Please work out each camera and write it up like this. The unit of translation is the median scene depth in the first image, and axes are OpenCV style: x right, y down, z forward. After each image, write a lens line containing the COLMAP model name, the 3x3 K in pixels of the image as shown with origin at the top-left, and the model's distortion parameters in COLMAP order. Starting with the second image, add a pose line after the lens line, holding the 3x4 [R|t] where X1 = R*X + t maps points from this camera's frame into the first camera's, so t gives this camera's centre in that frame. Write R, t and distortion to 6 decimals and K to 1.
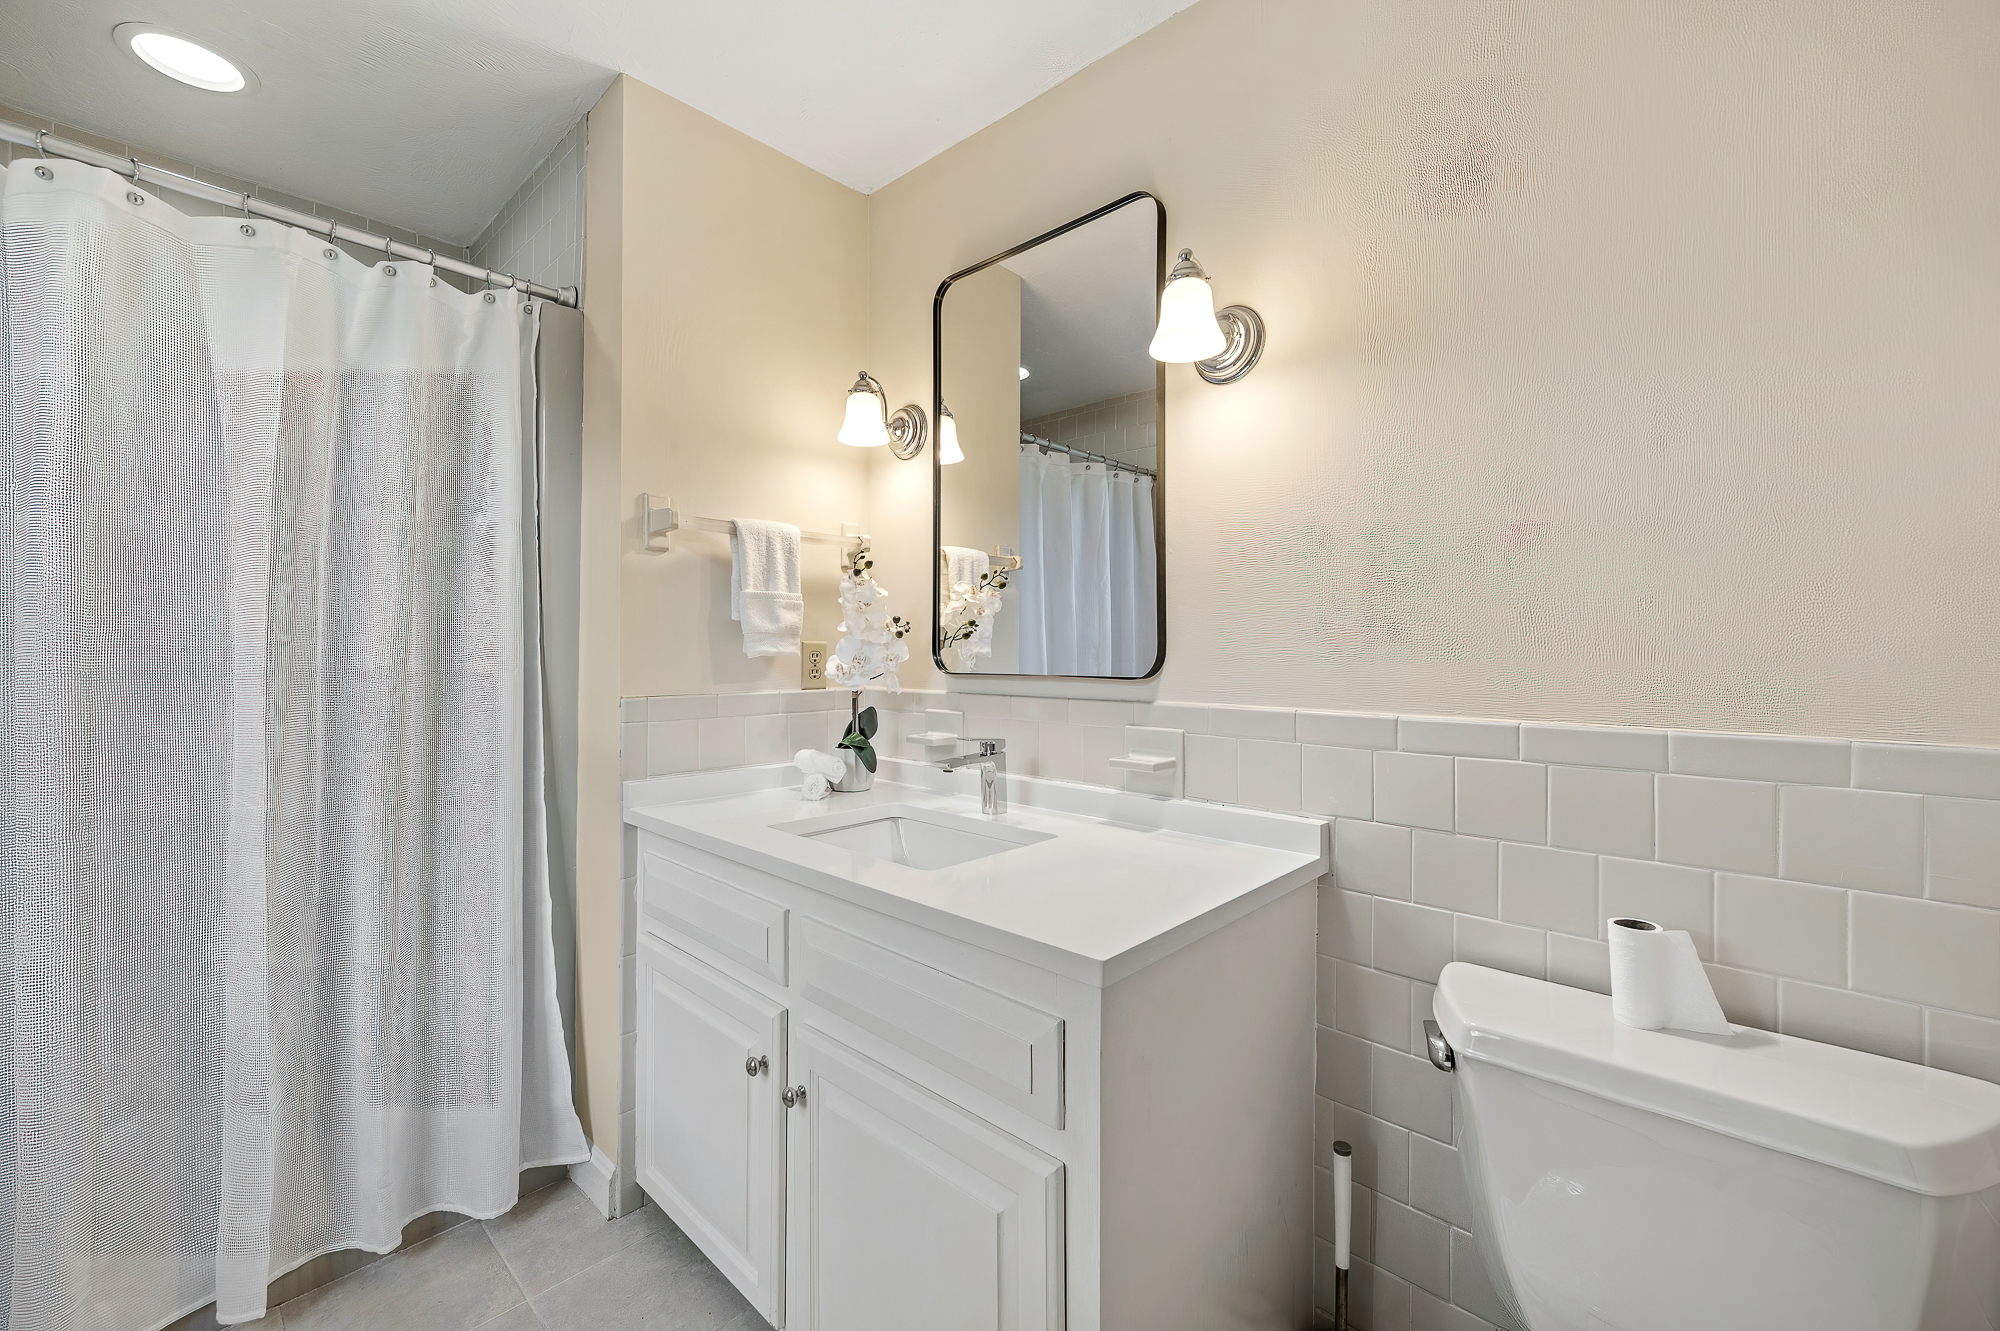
lens RADIAL K [[809.8, 0, 997.1], [0, 809.8, 647.2], [0, 0, 1]] dist [-0.000100, 0.000355]
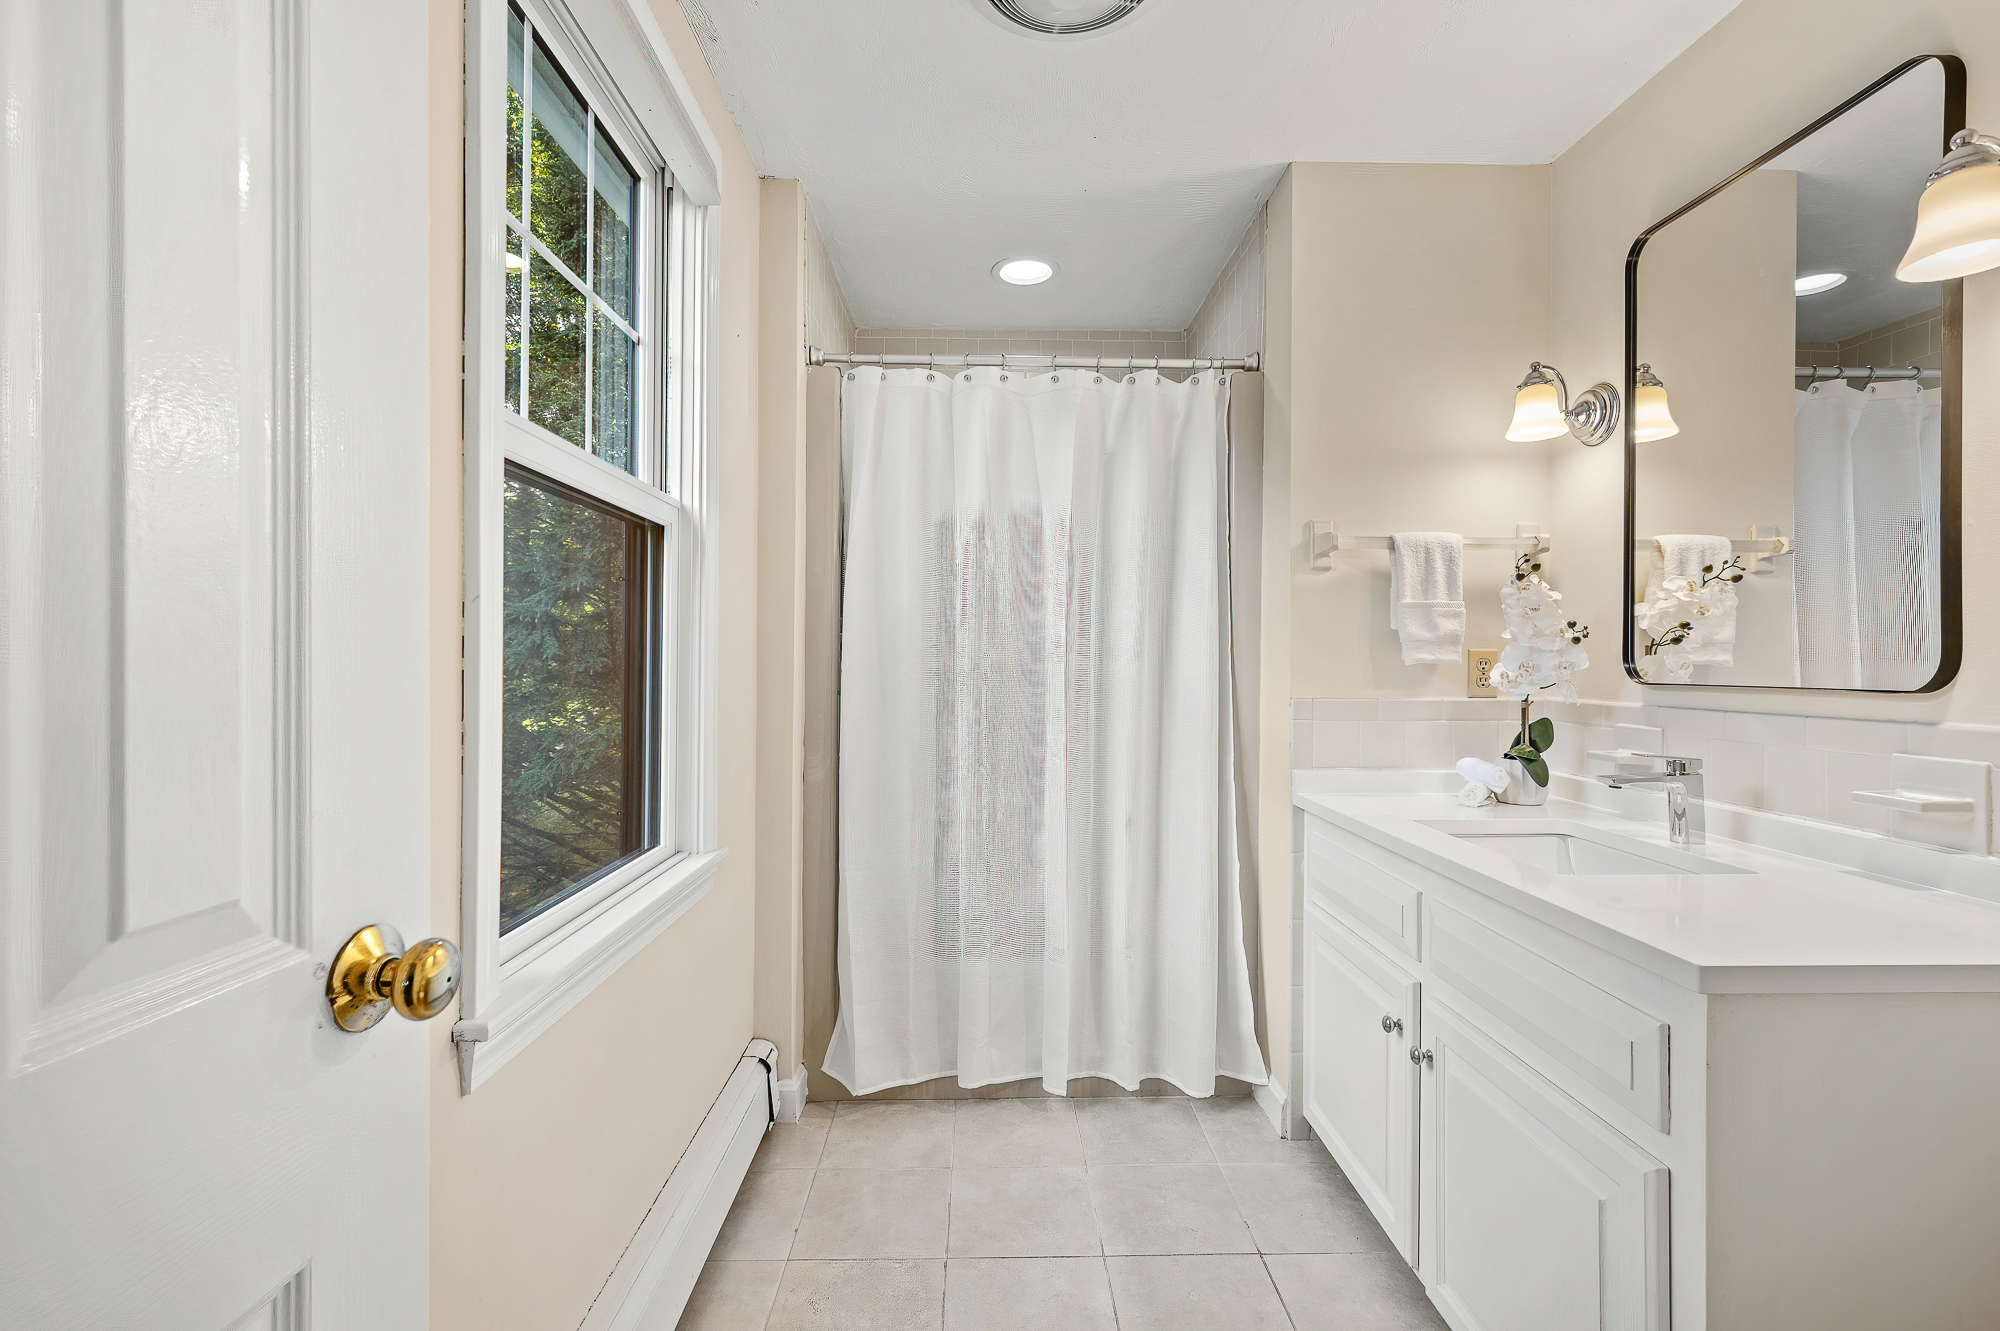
lens RADIAL K [[940.6, 0, 1003.2], [0, 940.6, 659.2], [0, 0, 1]] dist [0.000365, -0.000129]
pose [[0.703312, -0.002095, -0.710878, 0.204463], [0.002125, 0.999997, -0.000844, 0.005959], [0.710878, -0.000917, 0.703315, -0.245596]]
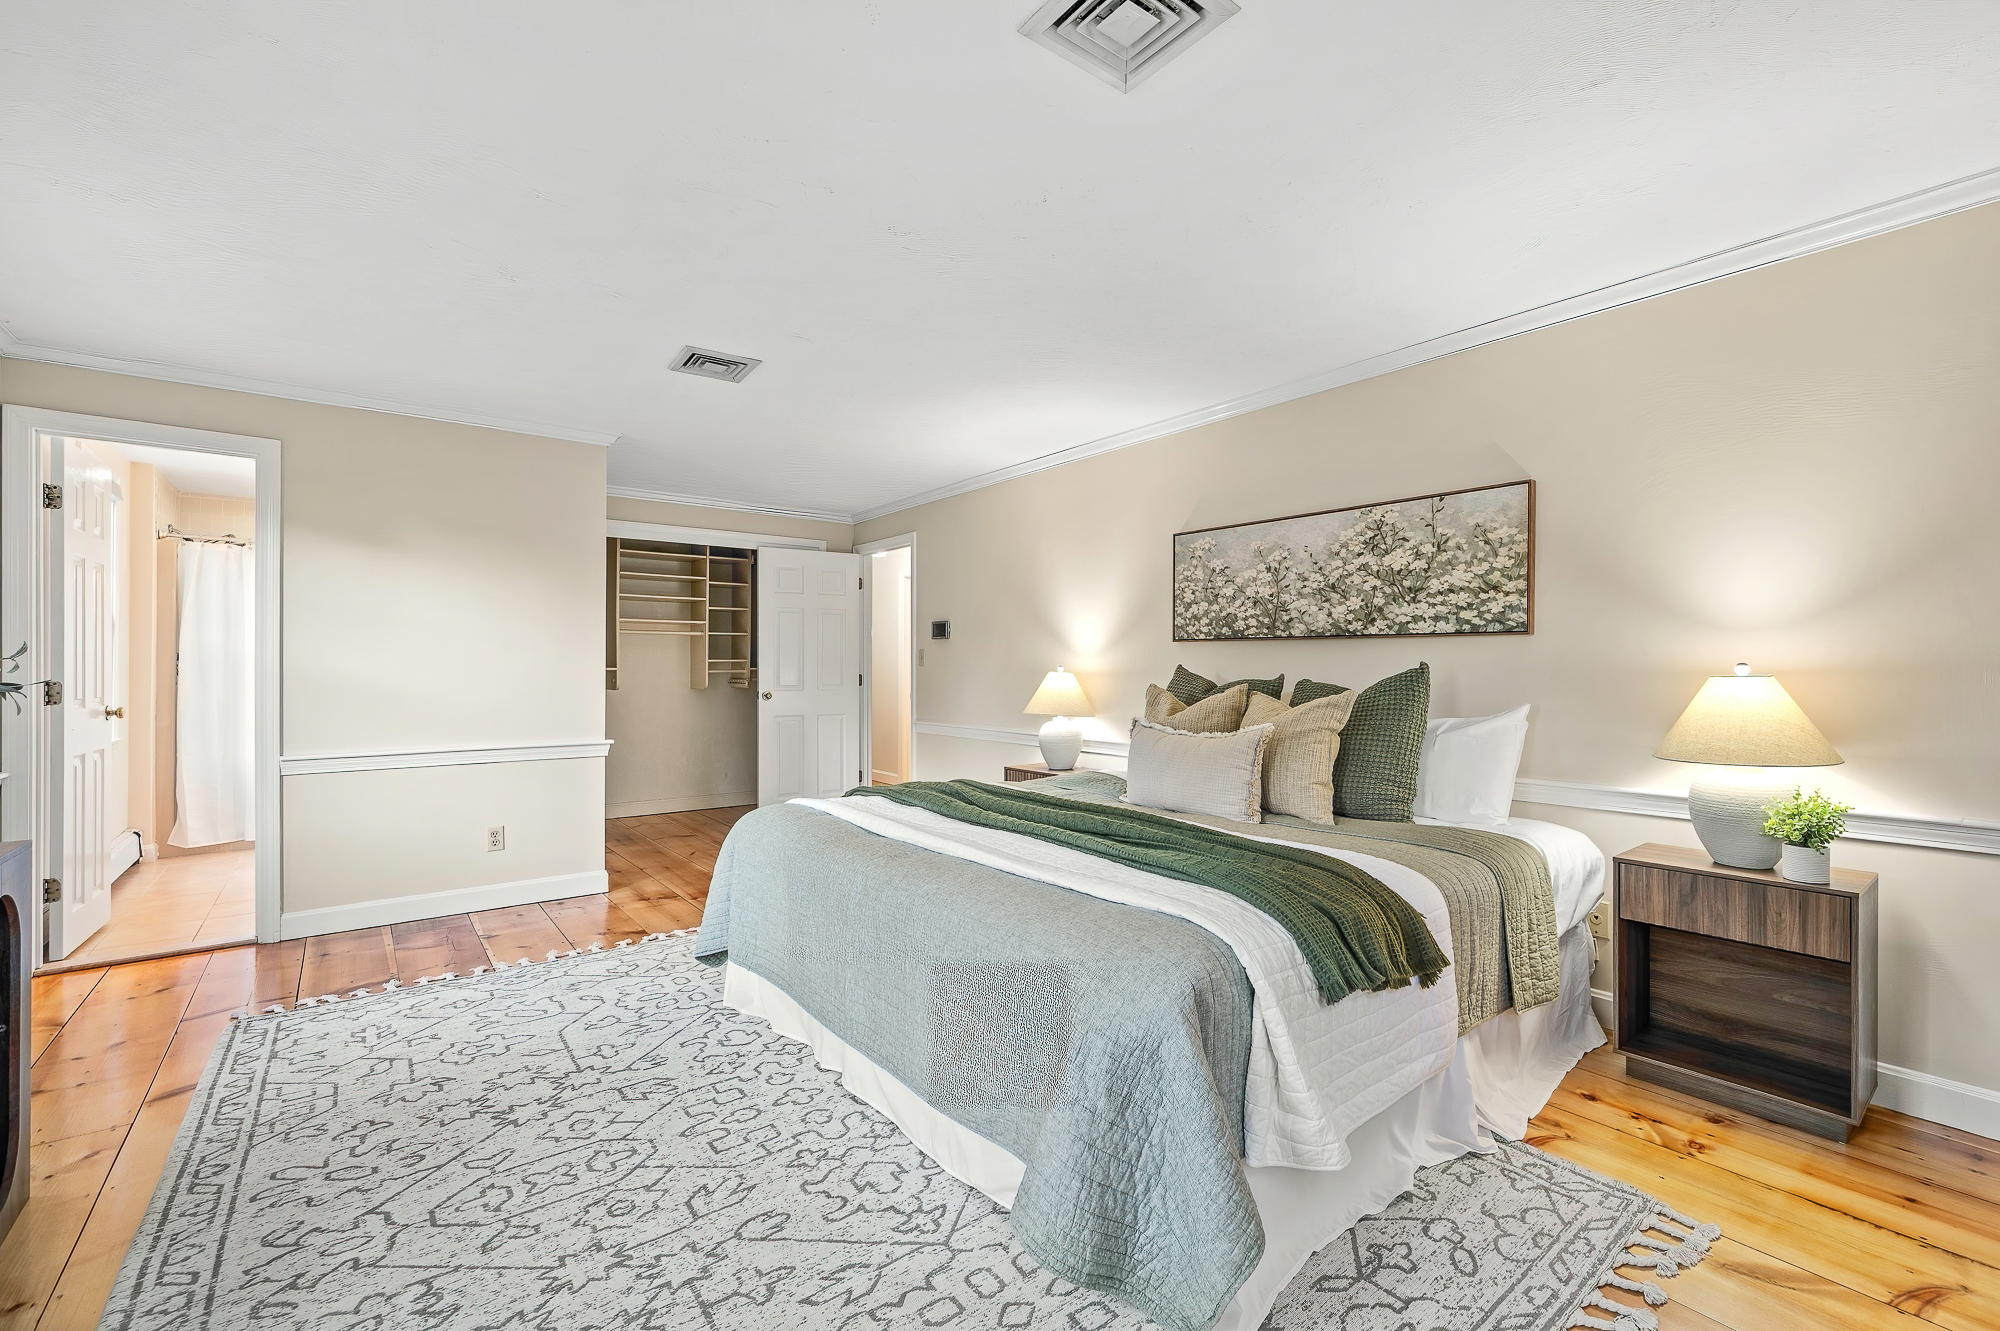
lens RADIAL K [[843.3, 0, 1003.1], [0, 843.3, 666.7], [0, 0, 1]] dist [0.002730, -0.000312]
pose [[0.988658, -0.001170, -0.150178, 2.103780], [0.001434, 0.999998, 0.001644, 0.001275], [0.150176, -0.001840, 0.988658, -1.741121]]
